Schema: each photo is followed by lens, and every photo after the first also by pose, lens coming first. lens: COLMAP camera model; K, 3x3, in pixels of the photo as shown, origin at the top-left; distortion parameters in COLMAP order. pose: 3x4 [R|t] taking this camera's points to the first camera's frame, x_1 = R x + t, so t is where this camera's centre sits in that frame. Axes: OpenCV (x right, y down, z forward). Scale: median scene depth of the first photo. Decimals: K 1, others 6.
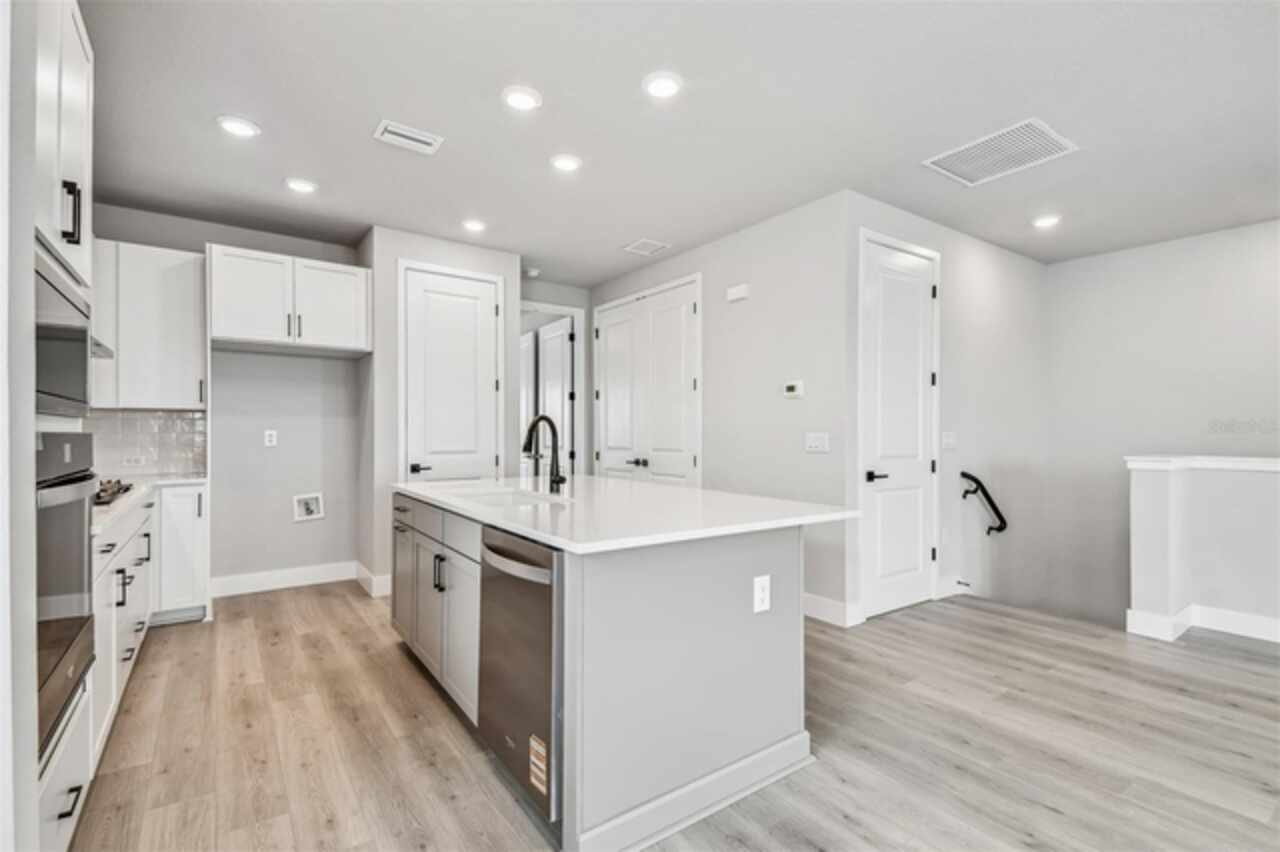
lens RADIAL K [[579.7, 0, 651.1], [0, 579.7, 429.6], [0, 0, 1]] dist [0.031366, -0.013391]
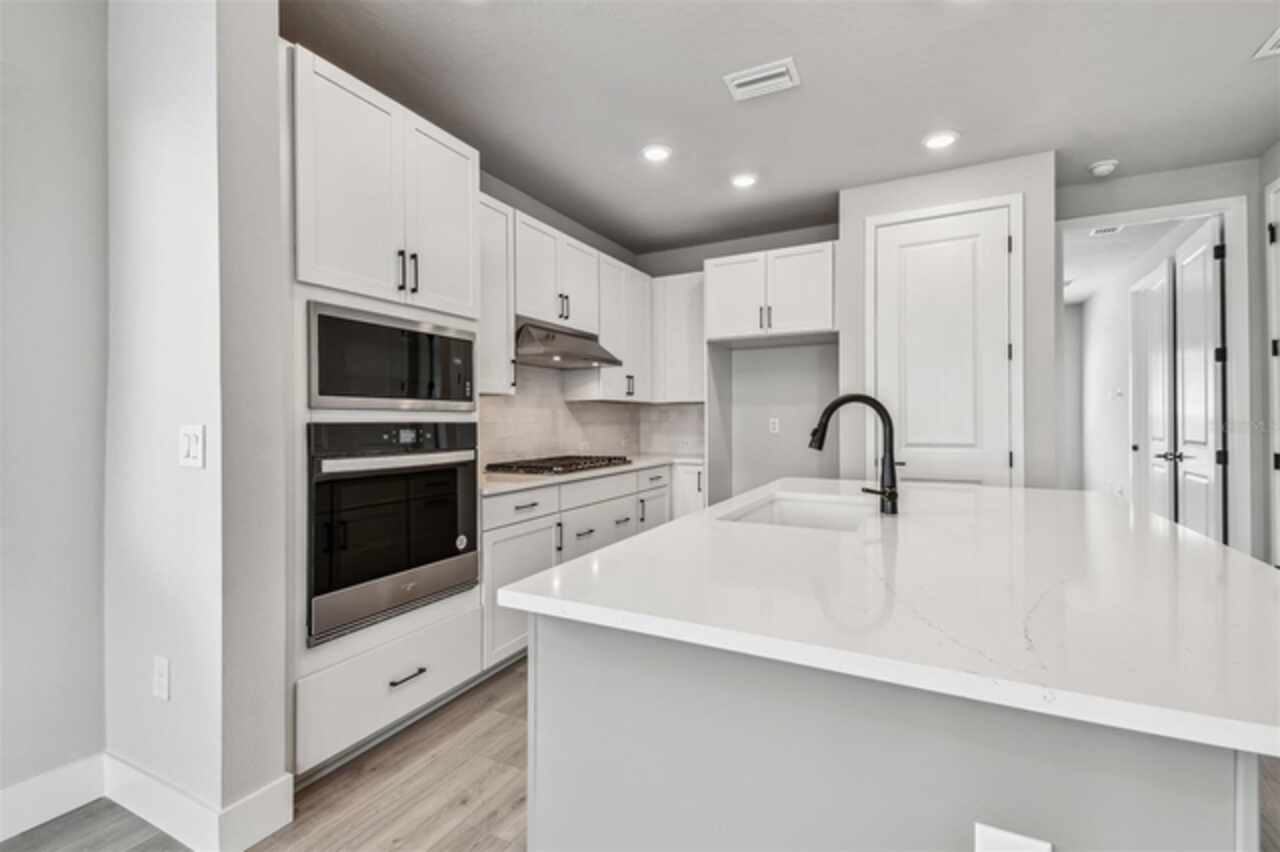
lens RADIAL K [[579.7, 0, 634.8], [0, 579.7, 425.0], [0, 0, 1]] dist [0.031366, -0.013391]
pose [[0.422988, 0.004056, -0.906126, 0.206167], [0.008709, 0.999926, 0.008541, 0.001877], [0.906094, -0.011504, 0.422921, 0.322787]]
